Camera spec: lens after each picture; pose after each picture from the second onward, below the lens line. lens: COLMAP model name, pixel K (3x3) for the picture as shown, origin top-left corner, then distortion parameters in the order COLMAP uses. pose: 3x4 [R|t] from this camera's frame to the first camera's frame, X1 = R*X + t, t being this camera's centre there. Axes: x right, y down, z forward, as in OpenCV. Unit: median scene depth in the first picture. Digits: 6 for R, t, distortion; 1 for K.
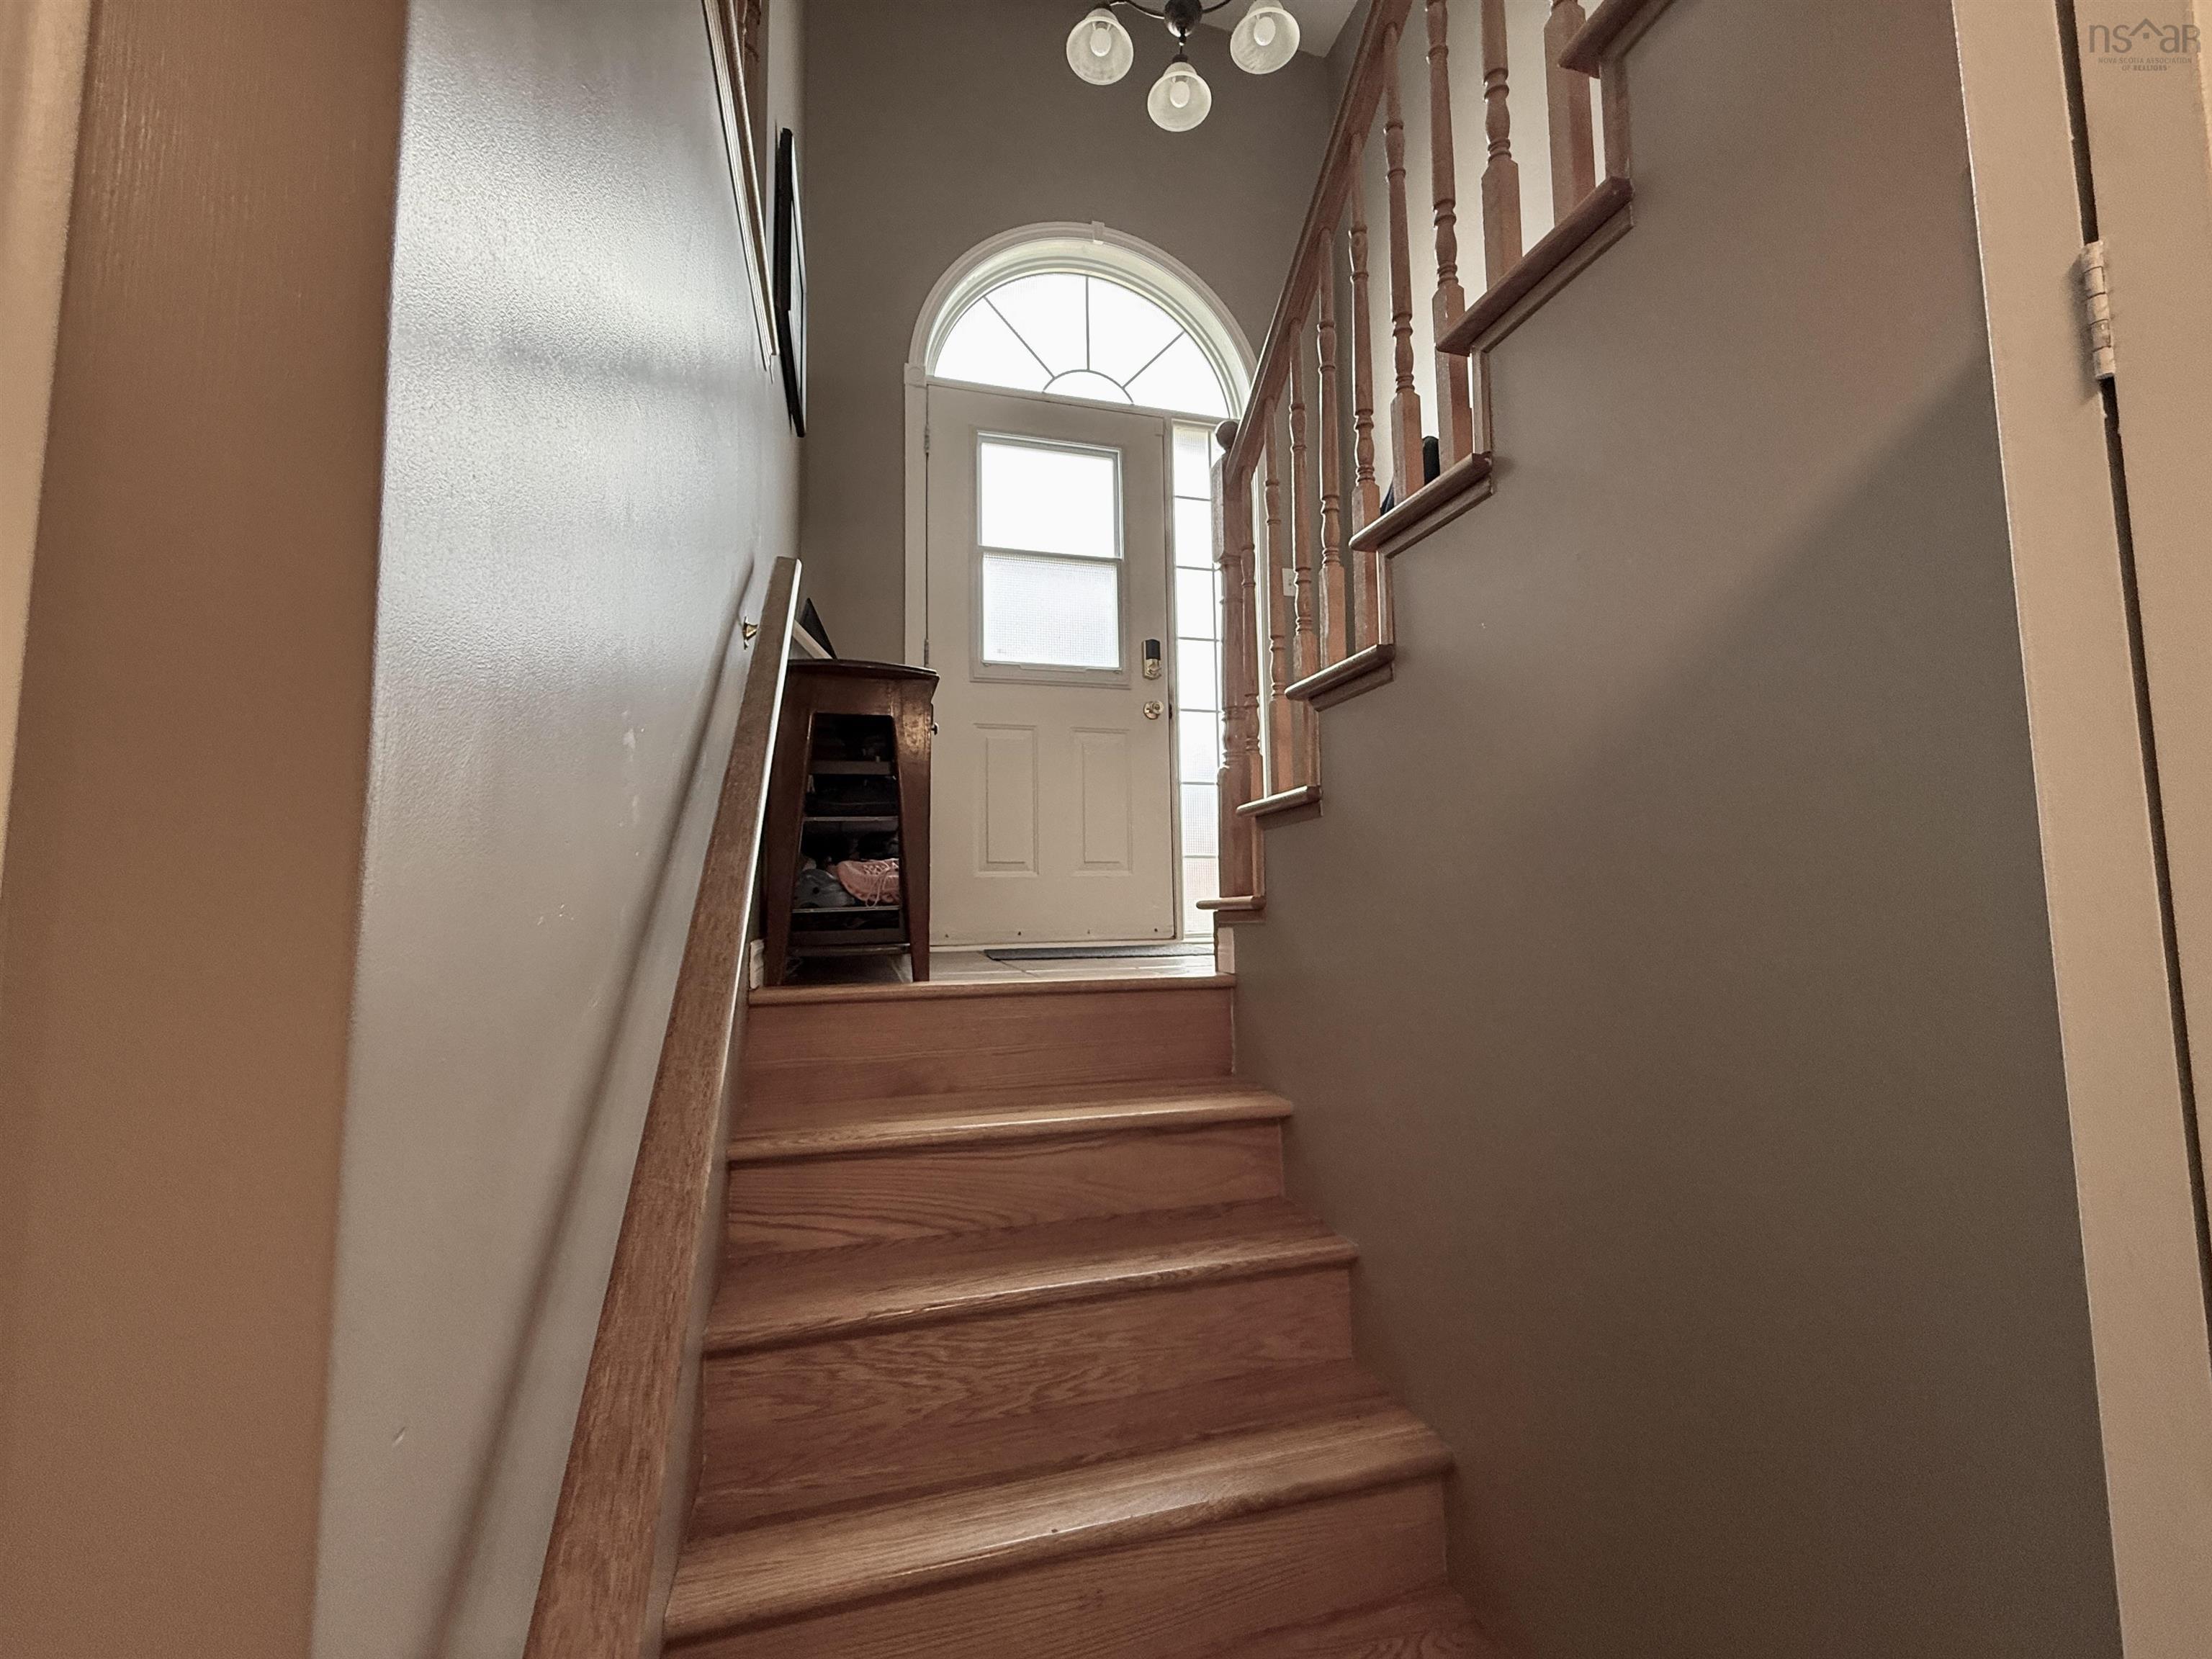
lens RADIAL K [[878.4, 0, 1098.3], [0, 878.4, 828.9], [0, 0, 1]] dist [0.000424, -0.000035]
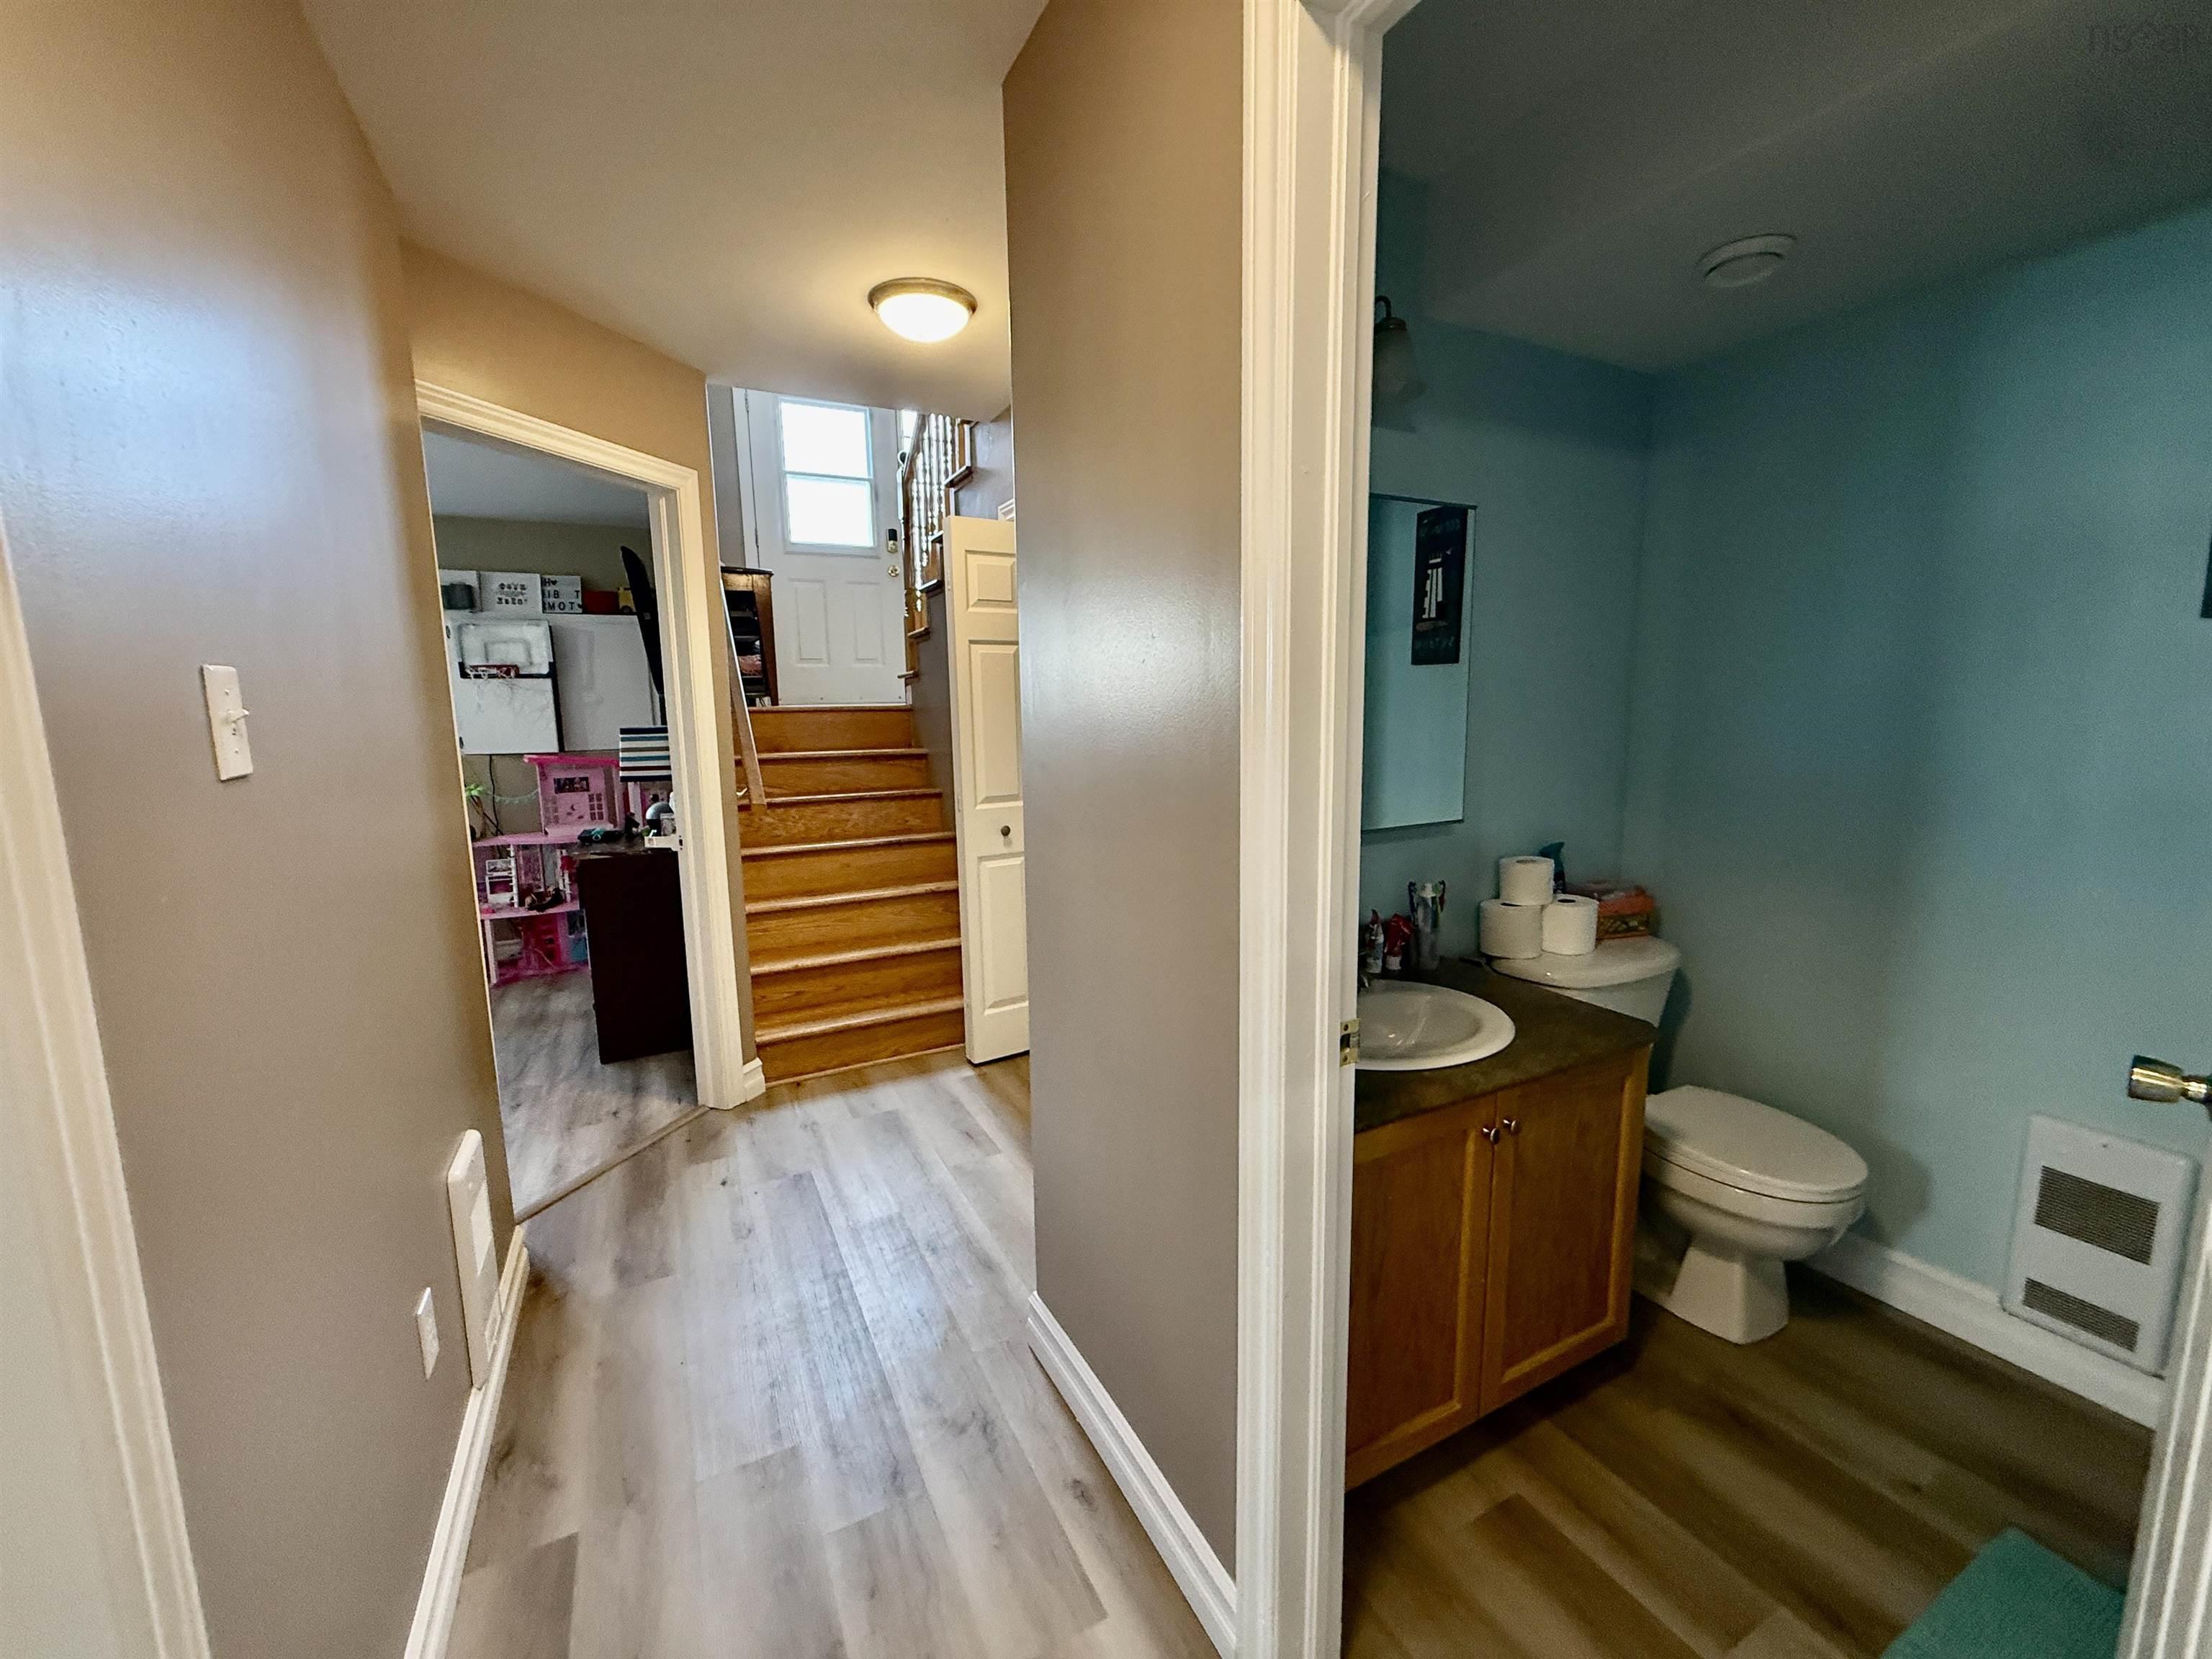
lens RADIAL K [[874.0, 0, 1097.7], [0, 874.0, 830.1], [0, 0, 1]] dist [0.000118, 0.000186]
pose [[0.980108, -0.031620, 0.195928, 0.114902], [-0.012088, 0.975882, 0.217962, -0.018308], [-0.198094, -0.215995, 0.956088, -0.961432]]
